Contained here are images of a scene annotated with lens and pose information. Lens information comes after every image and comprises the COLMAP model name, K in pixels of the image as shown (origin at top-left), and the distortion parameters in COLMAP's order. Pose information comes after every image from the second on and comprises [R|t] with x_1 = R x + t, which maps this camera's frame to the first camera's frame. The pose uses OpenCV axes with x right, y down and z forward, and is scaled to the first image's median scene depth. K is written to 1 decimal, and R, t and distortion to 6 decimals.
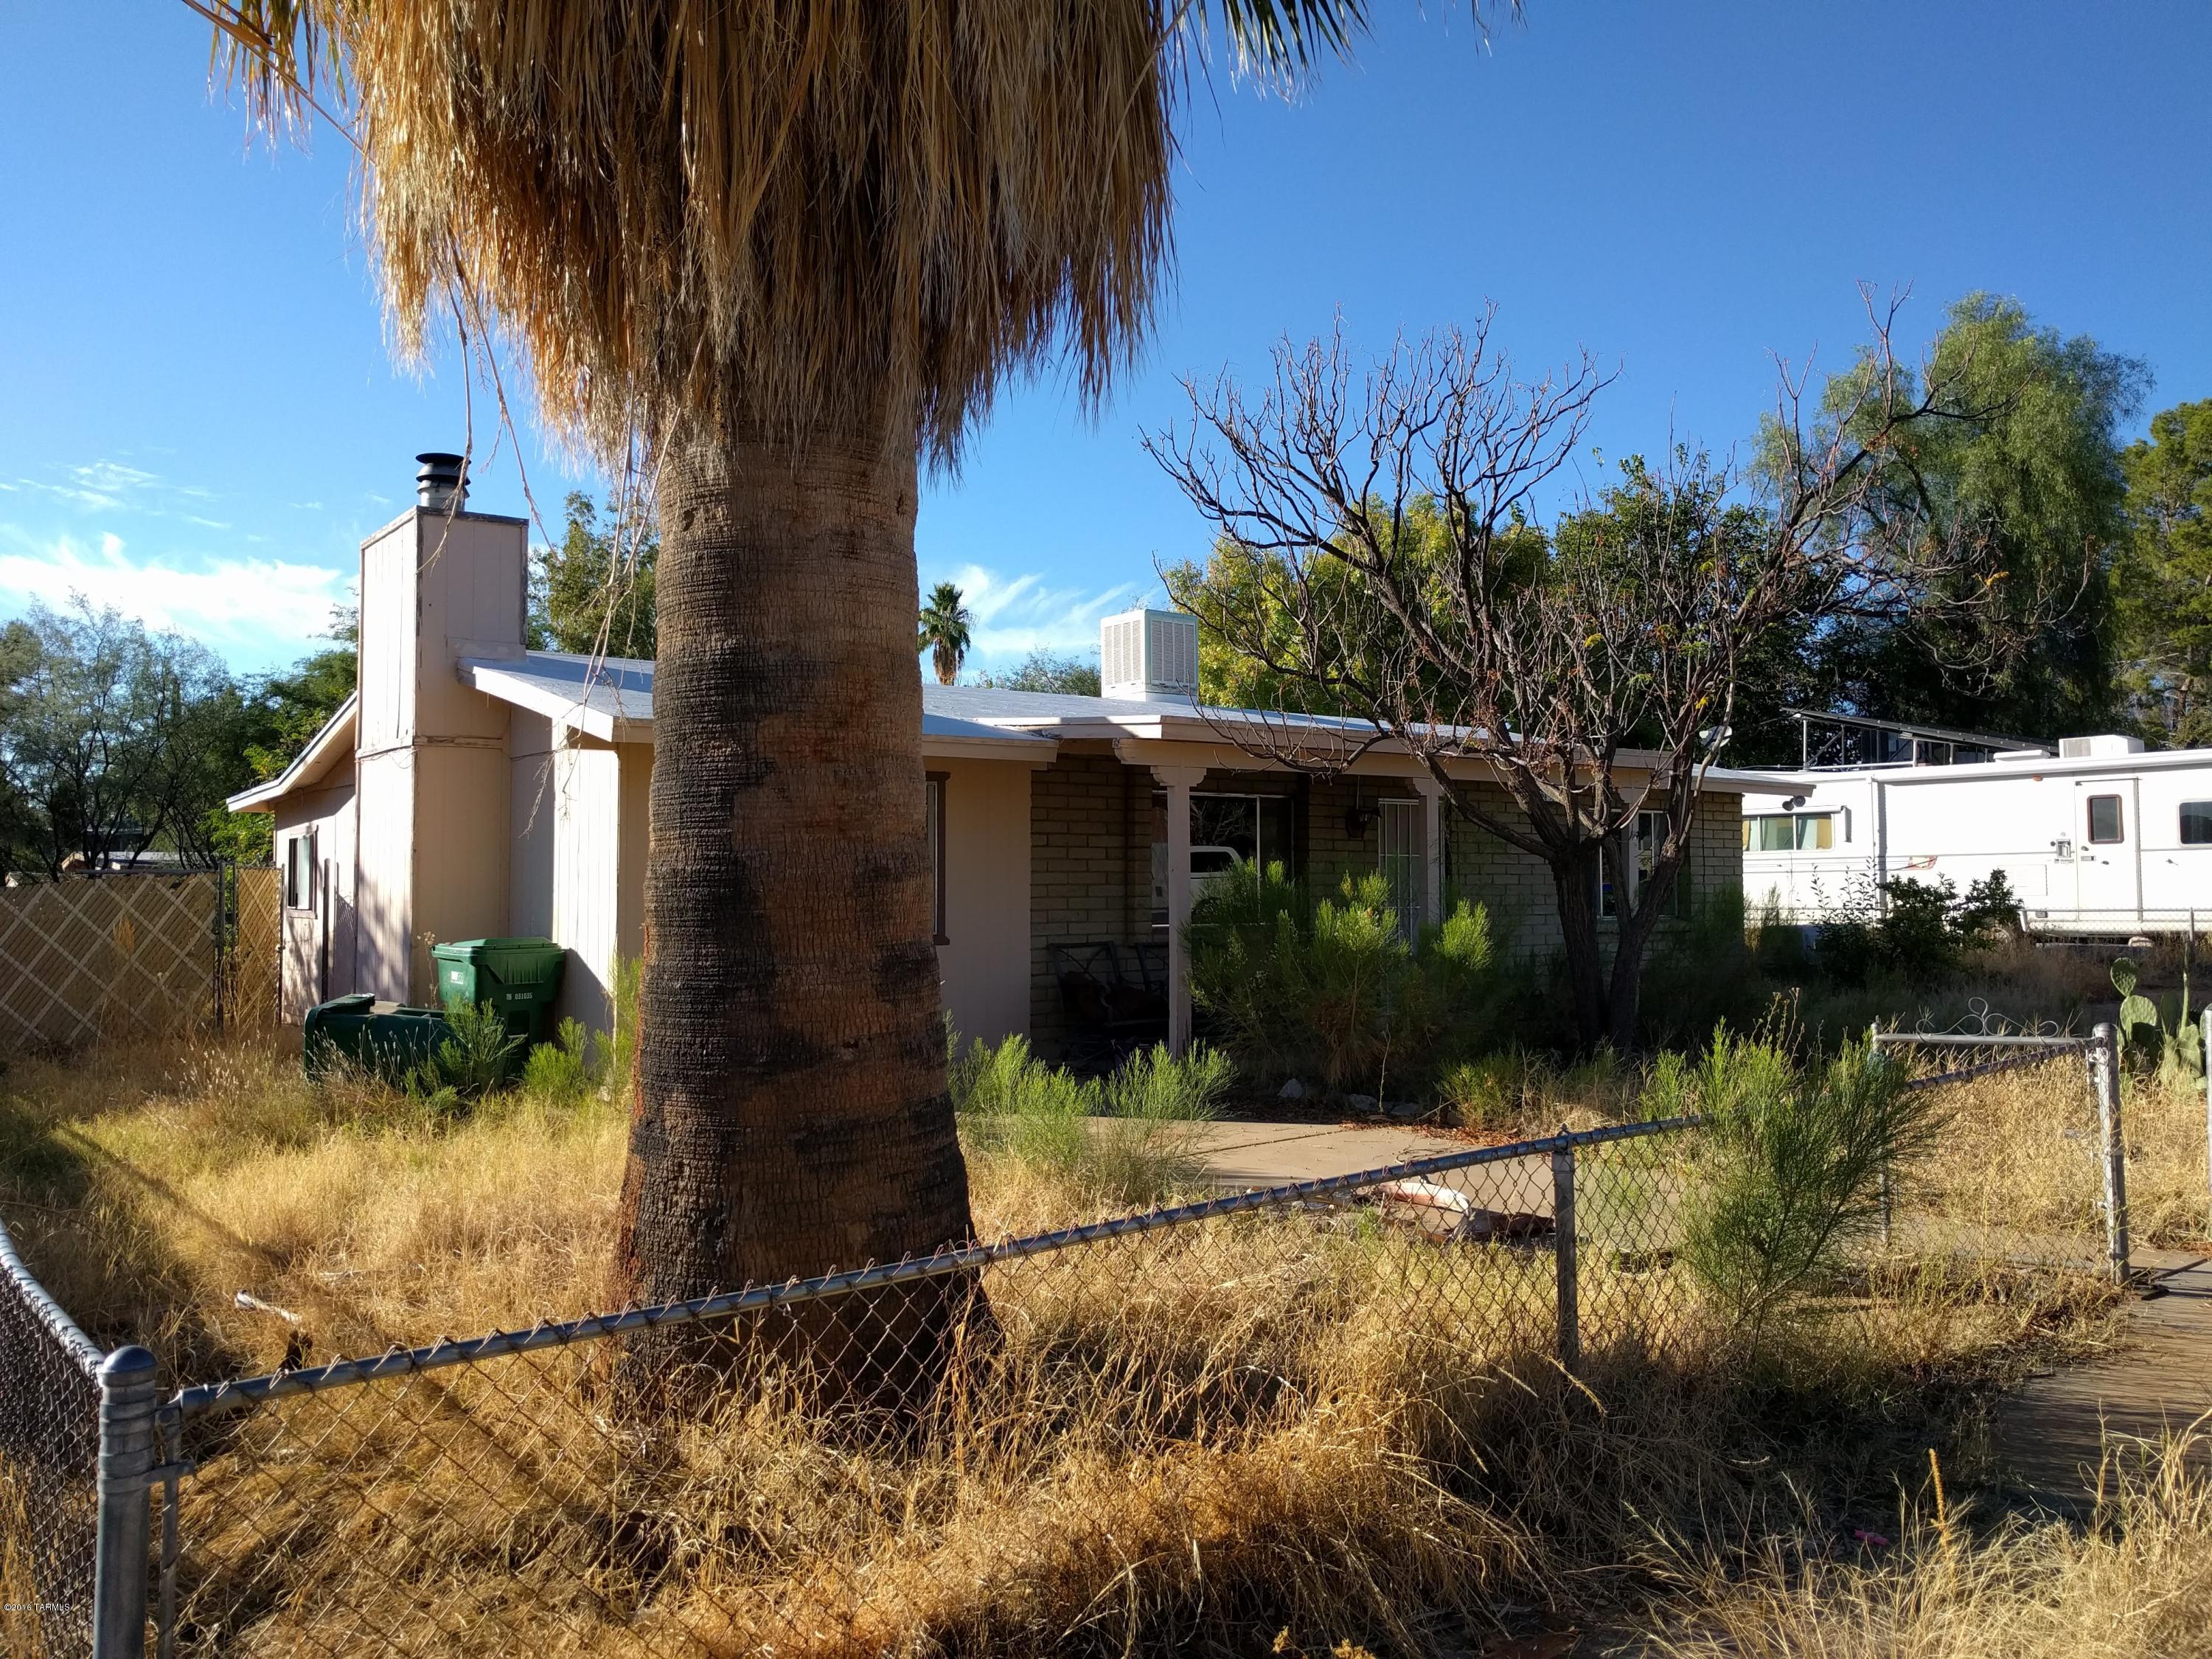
lens RADIAL K [[1624.7, 0, 1106.6], [0, 1624.7, 834.7], [0, 0, 1]] dist [0.002663, 0.029053]
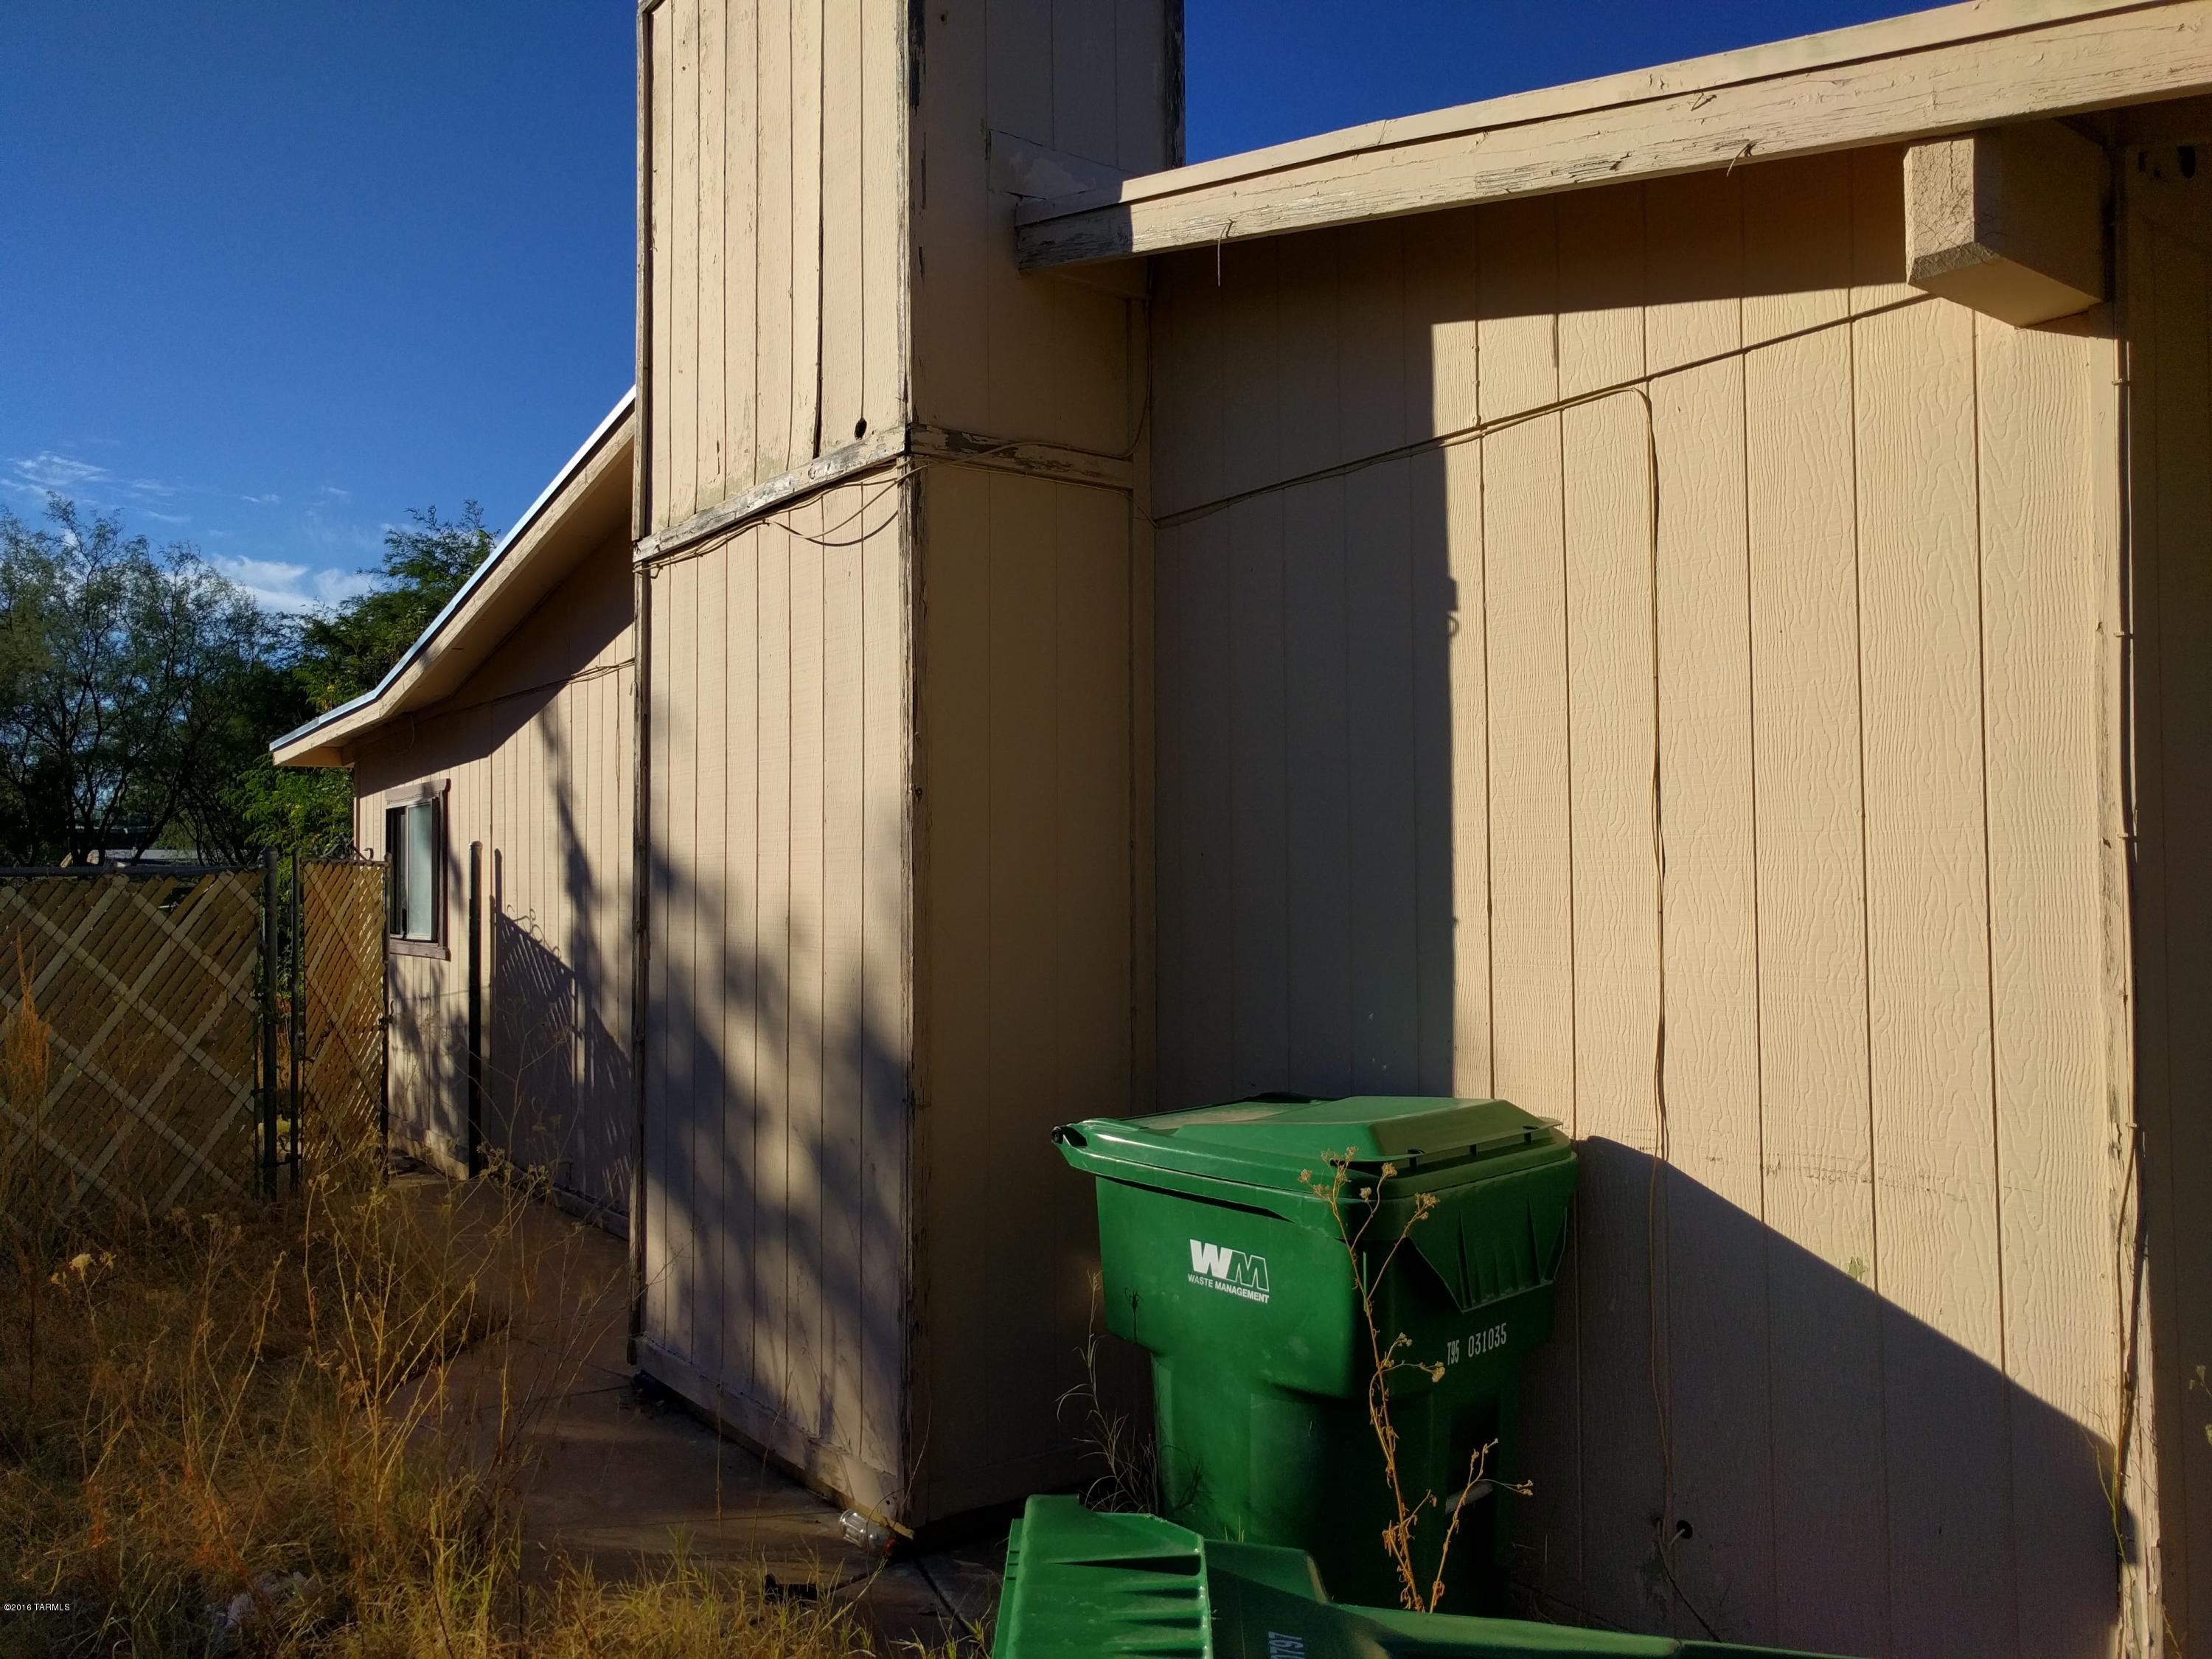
lens RADIAL K [[1624.7, 0, 1104.1], [0, 1624.7, 823.8], [0, 0, 1]] dist [0.002663, 0.029053]
pose [[0.999915, -0.006689, -0.011207, -0.258532], [0.006636, 0.999967, -0.004784, 0.011752], [0.011239, 0.004709, 0.999926, 0.462929]]
